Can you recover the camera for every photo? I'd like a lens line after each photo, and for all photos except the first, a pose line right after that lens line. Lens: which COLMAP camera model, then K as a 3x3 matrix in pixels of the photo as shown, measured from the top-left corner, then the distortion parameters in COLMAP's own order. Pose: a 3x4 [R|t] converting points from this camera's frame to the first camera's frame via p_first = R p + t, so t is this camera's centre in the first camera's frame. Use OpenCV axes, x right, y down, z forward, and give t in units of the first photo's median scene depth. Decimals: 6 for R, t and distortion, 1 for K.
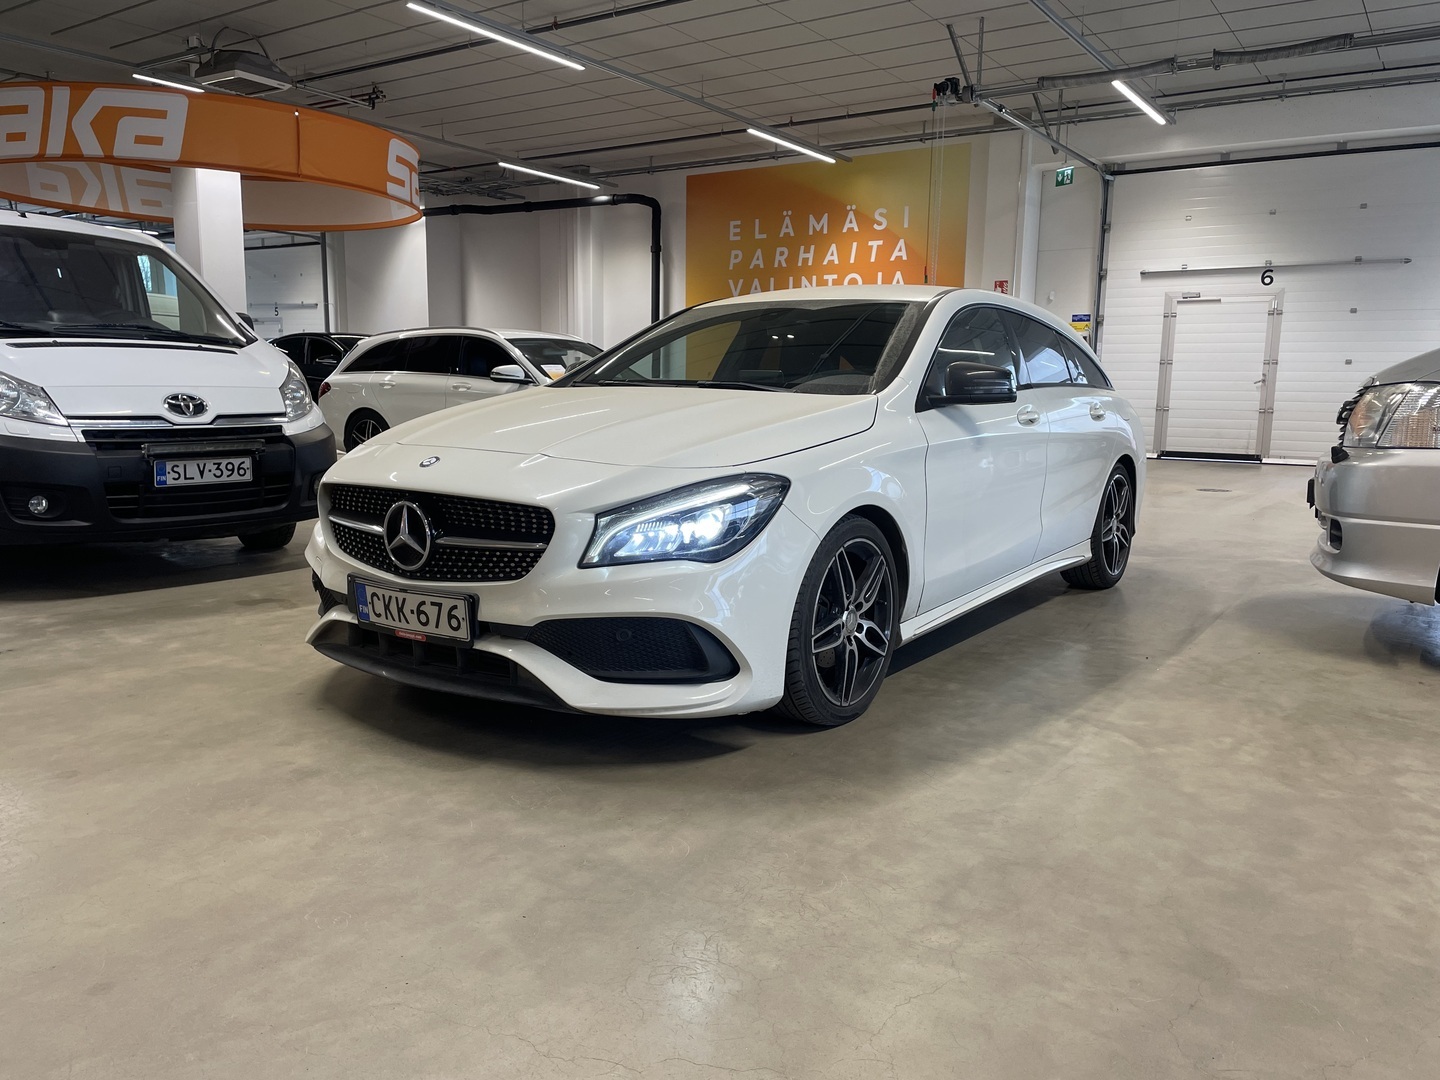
lens RADIAL K [[1068.5, 0, 720.0], [0, 1068.5, 540.0], [0, 0, 1]] dist [0.055890, -0.067488]
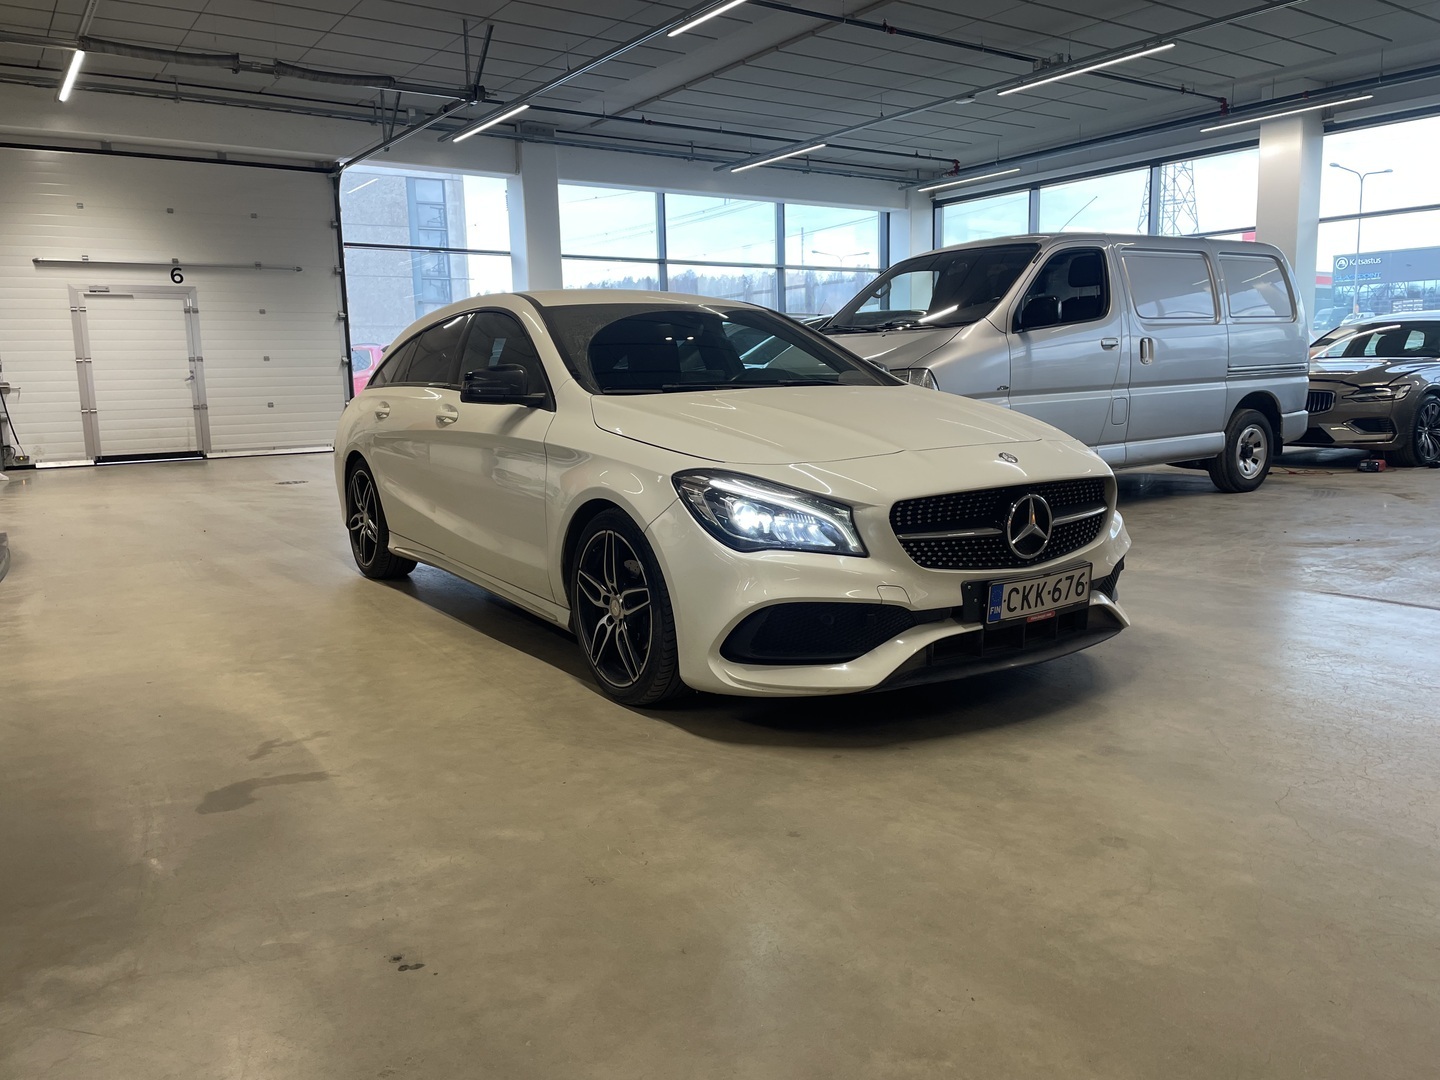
lens RADIAL K [[1068.5, 0, 720.0], [0, 1068.5, 540.0], [0, 0, 1]] dist [0.055890, -0.067488]
pose [[0.365132, -0.167521, 0.915760, -1.175500], [0.164143, 0.979851, 0.113798, -0.138446], [-0.916371, 0.108764, 0.385272, 0.738287]]
